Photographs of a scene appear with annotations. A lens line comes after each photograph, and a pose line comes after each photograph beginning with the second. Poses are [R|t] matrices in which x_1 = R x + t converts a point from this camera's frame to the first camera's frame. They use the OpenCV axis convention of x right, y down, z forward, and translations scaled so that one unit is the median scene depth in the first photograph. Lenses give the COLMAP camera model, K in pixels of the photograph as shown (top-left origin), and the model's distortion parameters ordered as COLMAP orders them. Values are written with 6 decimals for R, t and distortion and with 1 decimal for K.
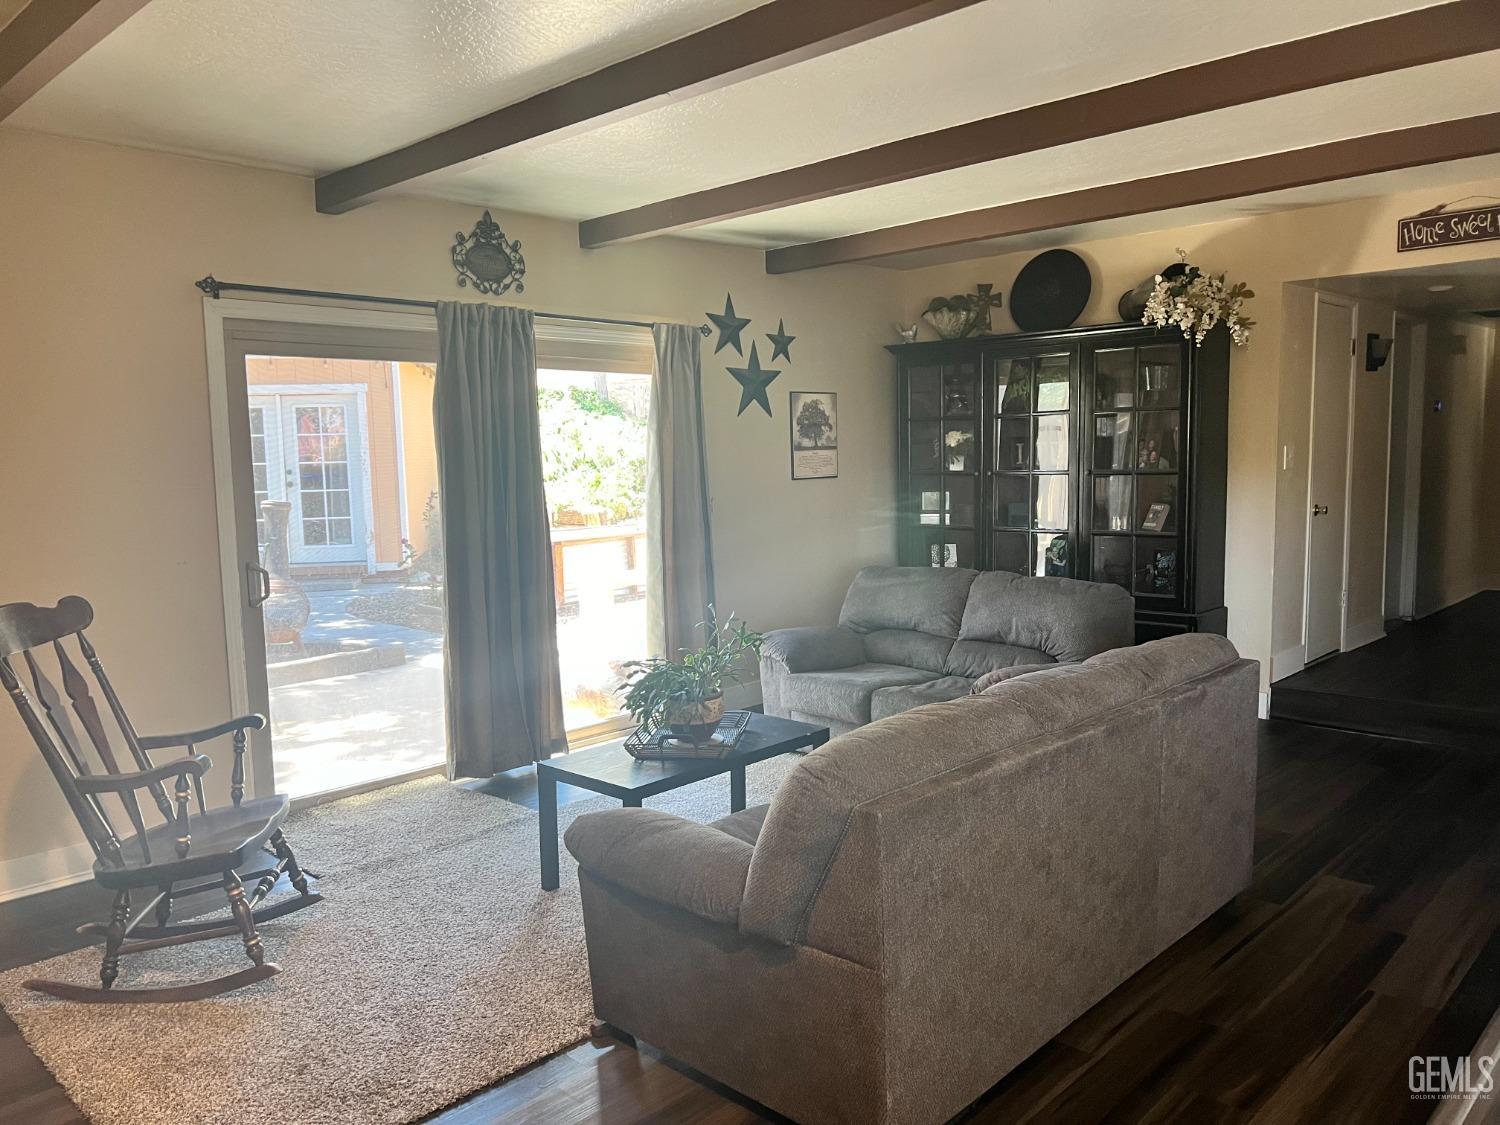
lens RADIAL K [[1130.0, 0, 749.0], [0, 1130.0, 562.4], [0, 0, 1]] dist [0.045441, -0.045846]
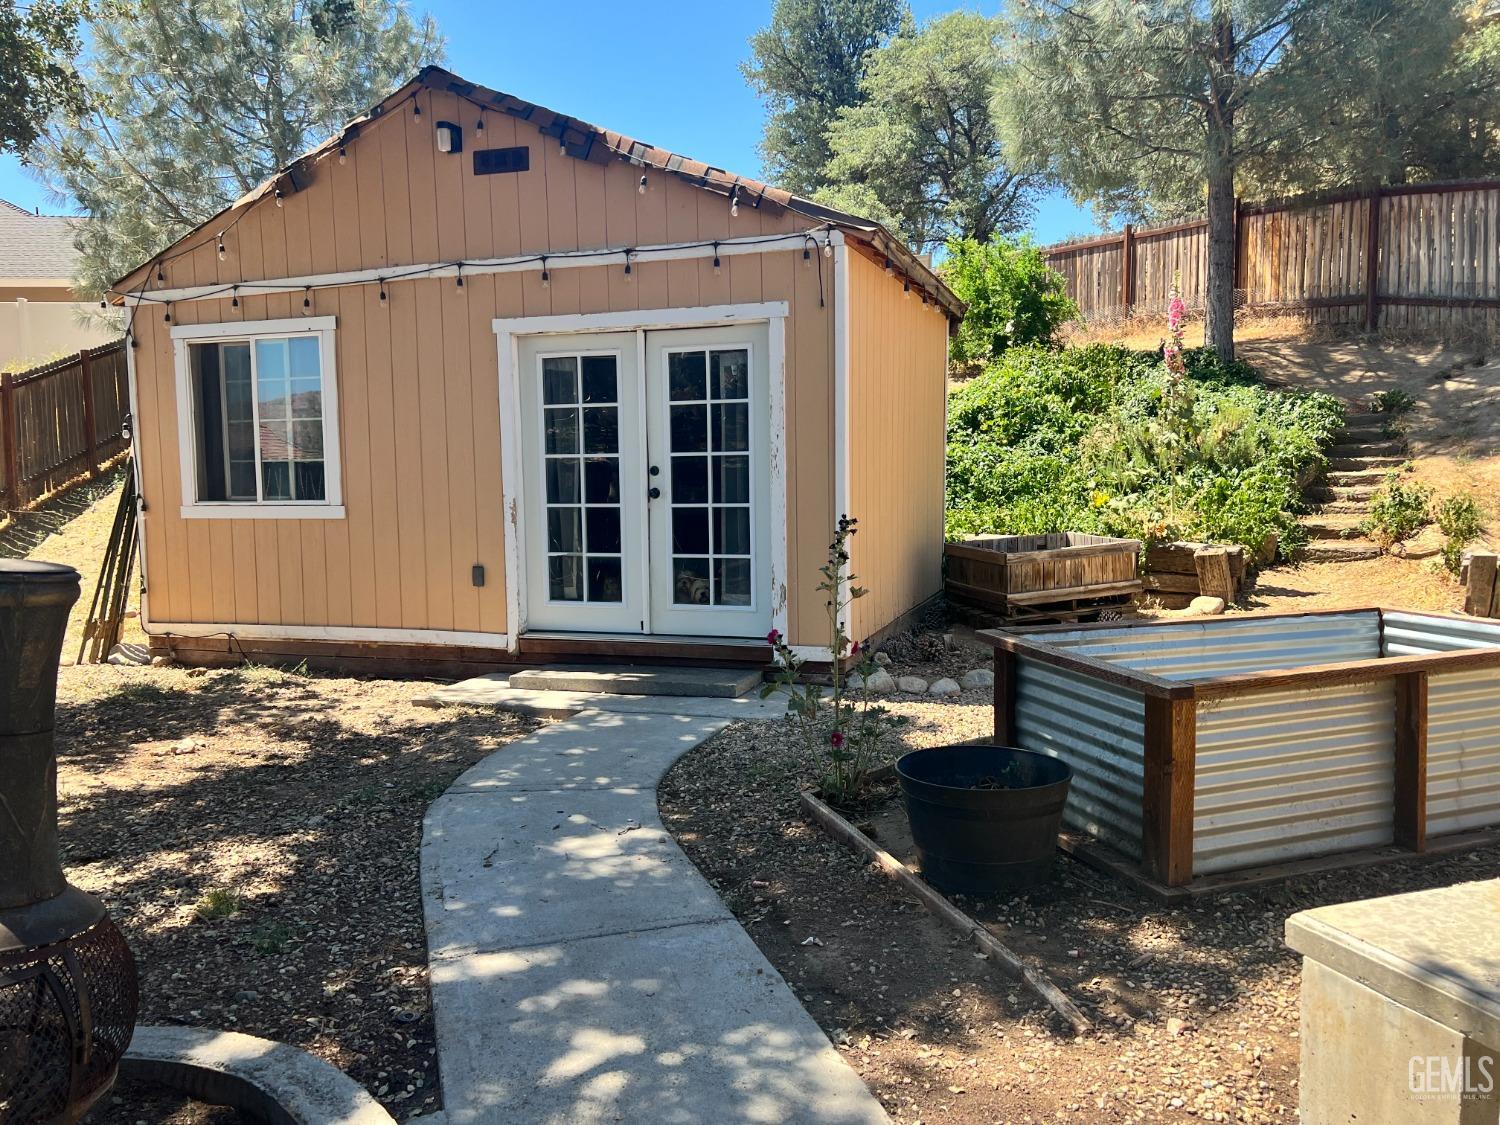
lens RADIAL K [[1130.0, 0, 747.7], [0, 1130.0, 558.6], [0, 0, 1]] dist [0.045441, -0.045846]
pose [[0.883256, 0.043004, -0.466914, -0.103715], [-0.048677, 0.998815, -0.000090, -0.038524], [0.466357, 0.022807, 0.884303, 0.530396]]
